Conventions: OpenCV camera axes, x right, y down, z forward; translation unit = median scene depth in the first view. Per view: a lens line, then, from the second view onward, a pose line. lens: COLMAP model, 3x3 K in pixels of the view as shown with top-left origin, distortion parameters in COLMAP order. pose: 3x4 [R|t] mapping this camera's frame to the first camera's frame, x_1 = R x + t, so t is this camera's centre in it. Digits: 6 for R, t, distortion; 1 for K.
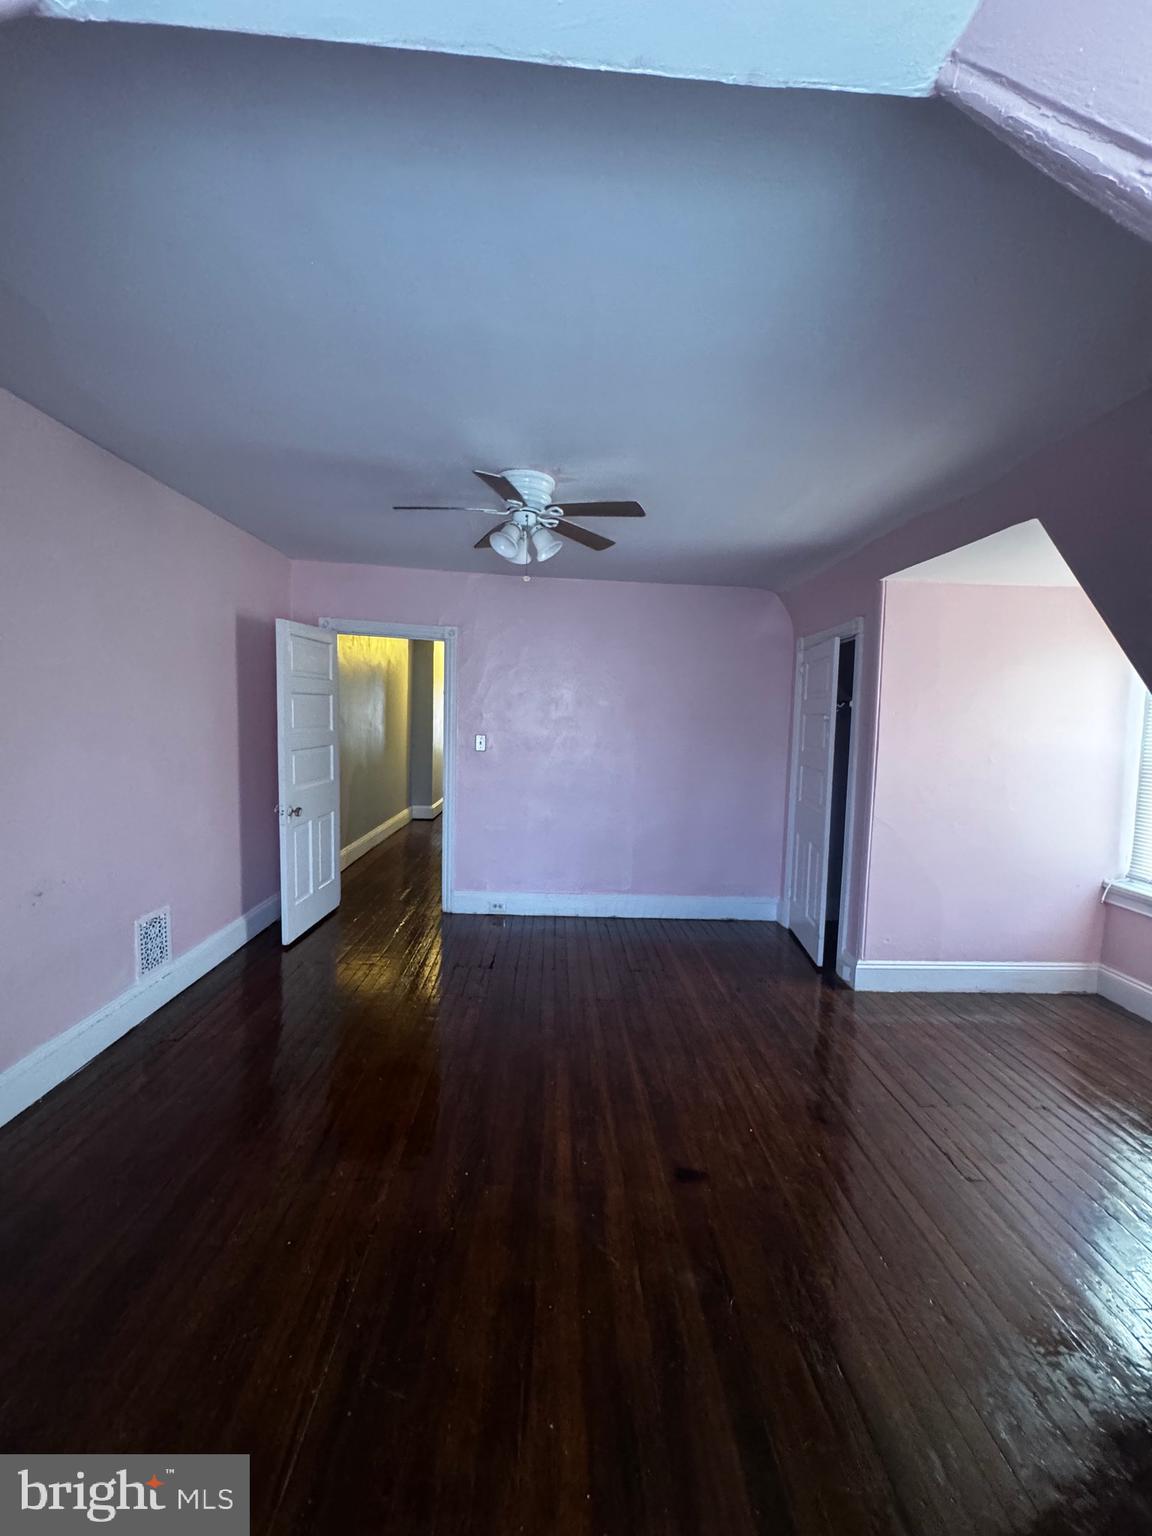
lens RADIAL K [[609.4, 0, 576.0], [0, 609.4, 768.0], [0, 0, 1]] dist [-0.002967, 0.000246]
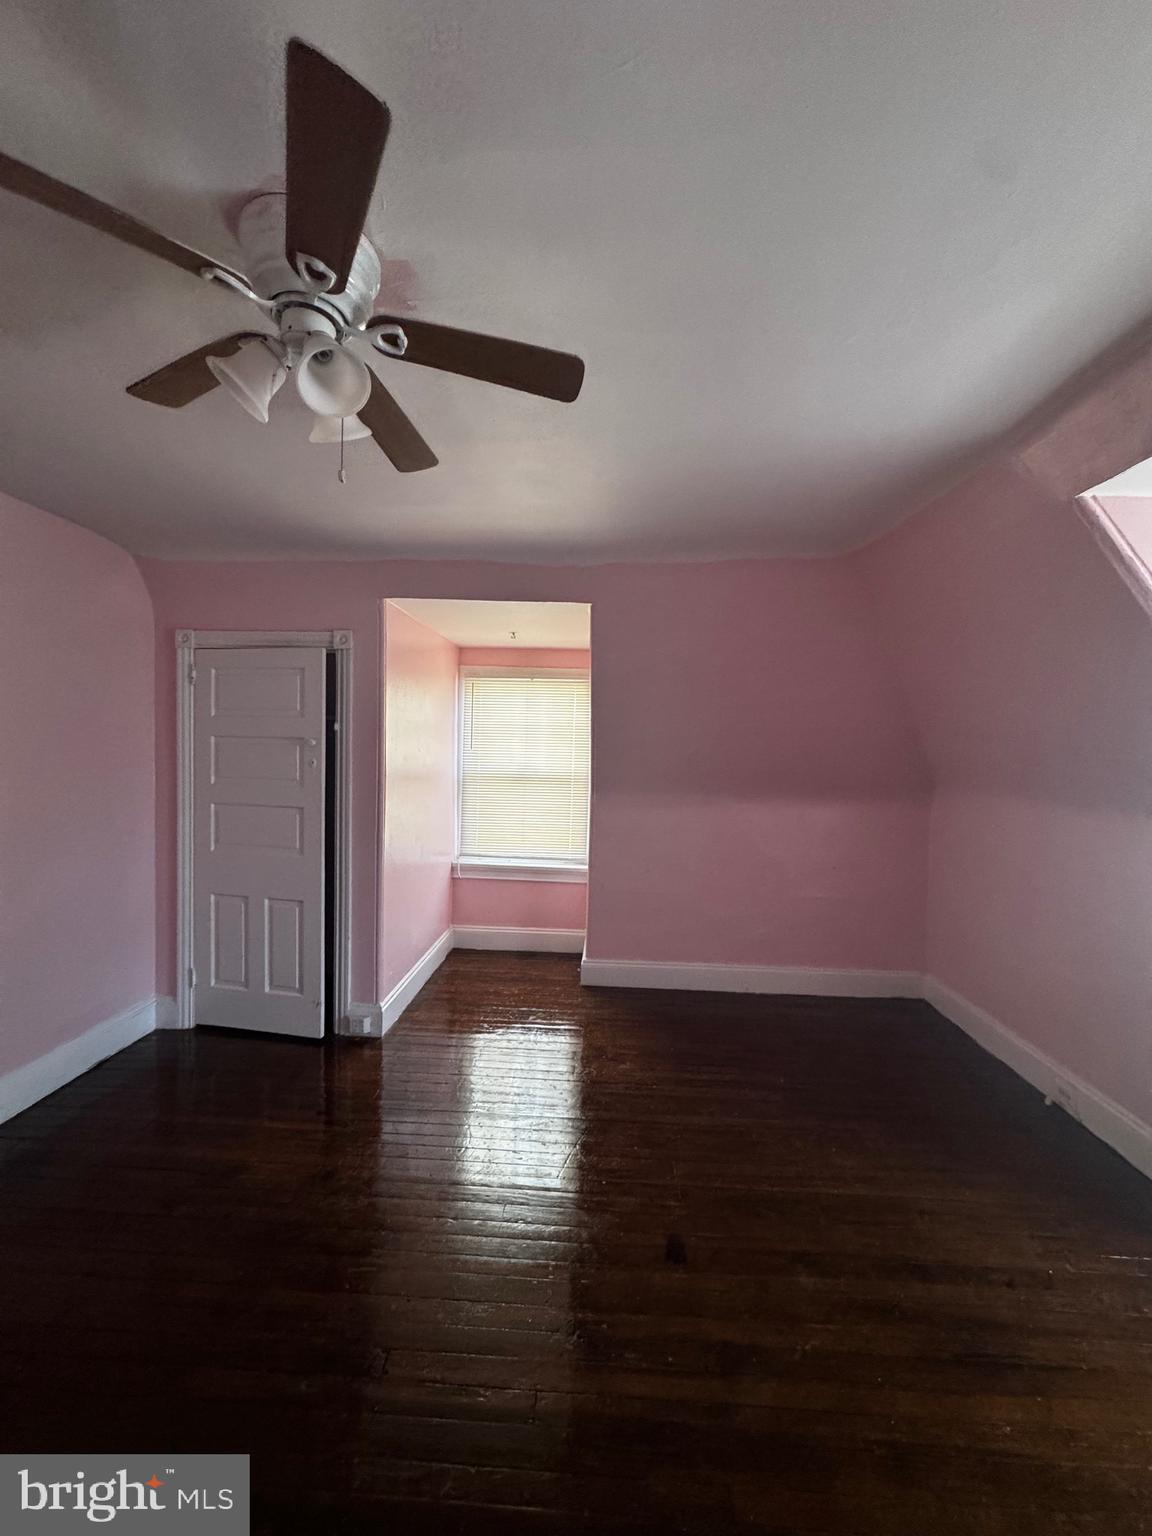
lens RADIAL K [[609.4, 0, 576.0], [0, 609.4, 768.0], [0, 0, 1]] dist [-0.002967, 0.000246]
pose [[0.072631, -0.061364, 0.995469, -0.462913], [0.055588, 0.996803, 0.057390, -0.088034], [-0.995809, 0.051168, 0.075810, 0.676390]]
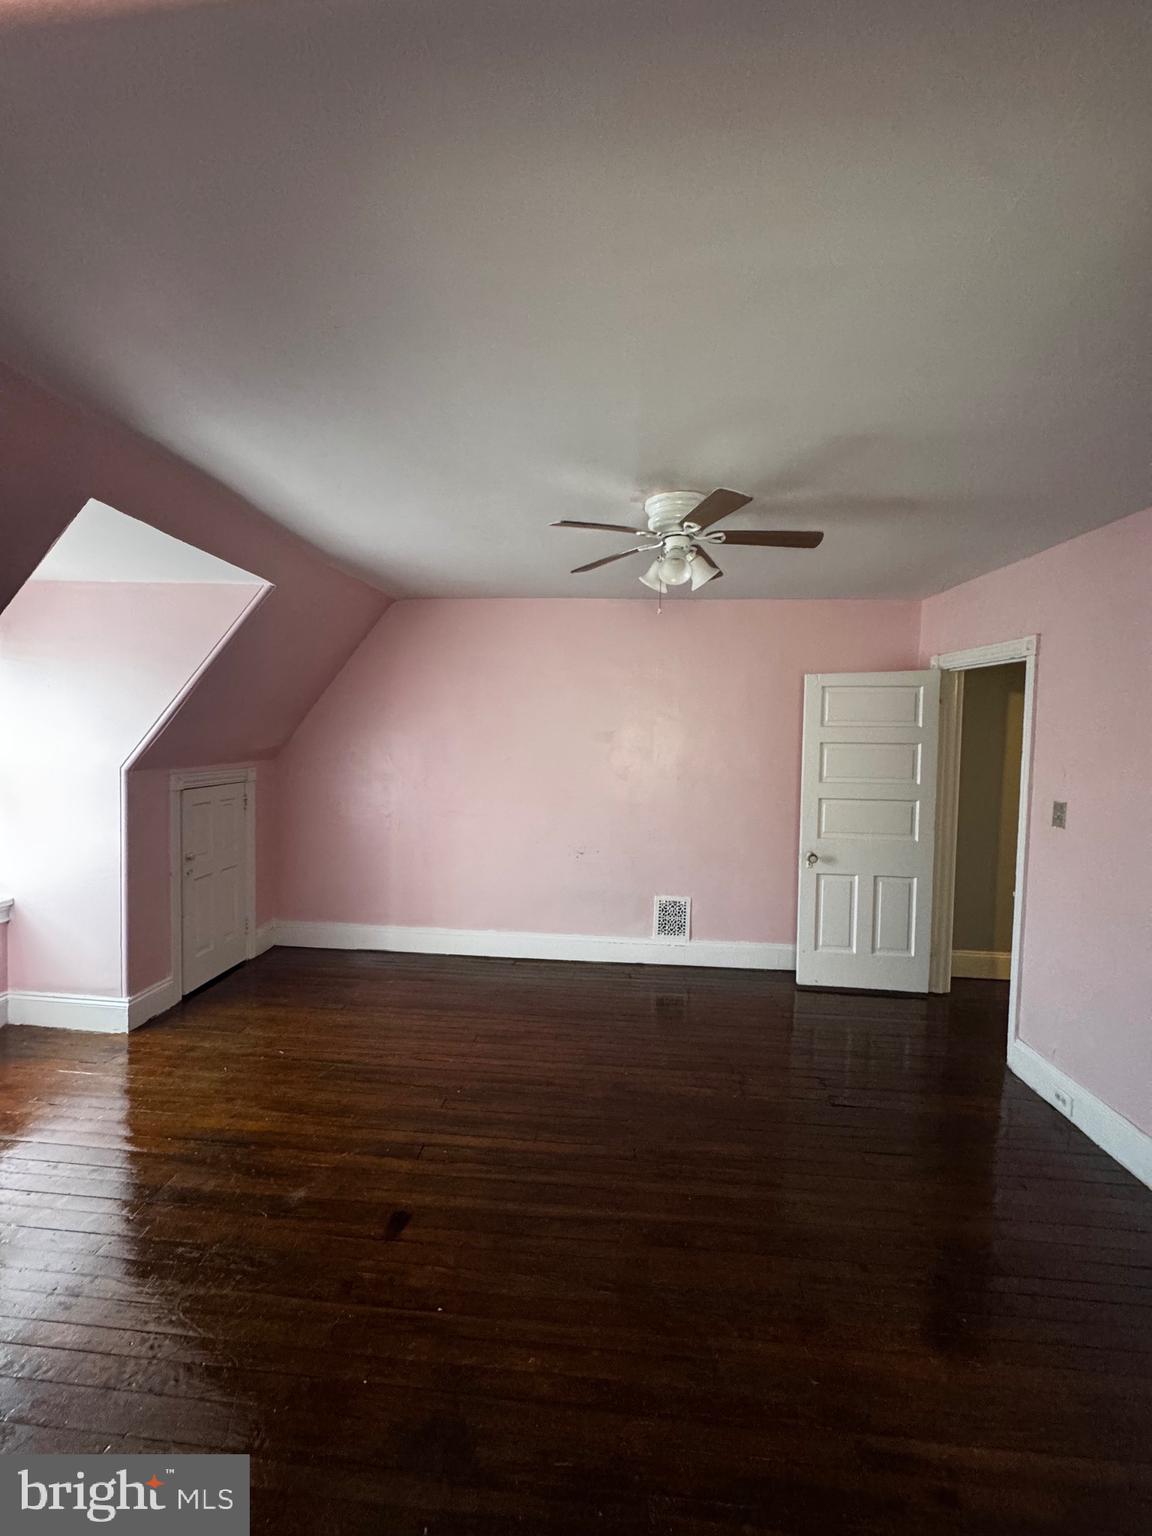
lens RADIAL K [[609.4, 0, 576.0], [0, 609.4, 768.0], [0, 0, 1]] dist [-0.002967, 0.000246]
pose [[-0.107926, 0.007587, -0.994130, 0.719590], [-0.113451, 0.993344, 0.019897, -0.064245], [0.987664, 0.114933, -0.106347, 0.841649]]
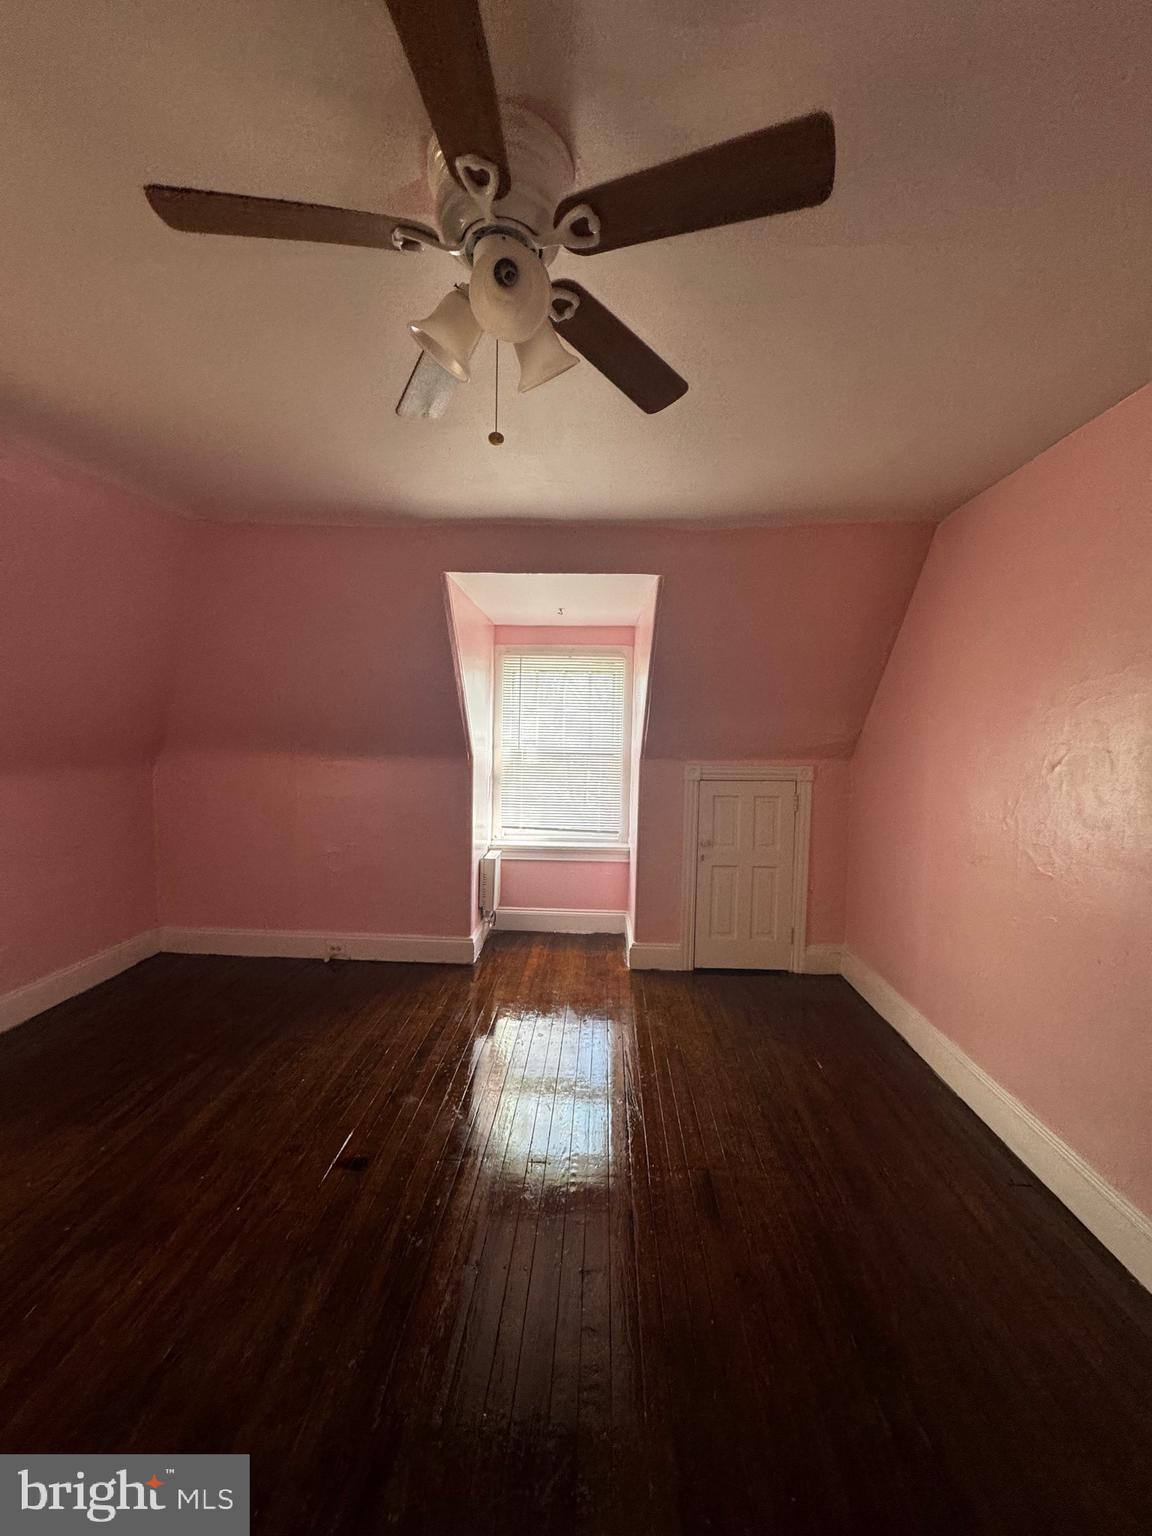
lens RADIAL K [[609.4, 0, 576.0], [0, 609.4, 768.0], [0, 0, 1]] dist [-0.002967, 0.000246]
pose [[-0.995420, -0.046943, 0.083278, -0.163841], [-0.034556, 0.988916, 0.144401, -0.111011], [-0.089134, 0.140862, -0.986009, 1.235293]]
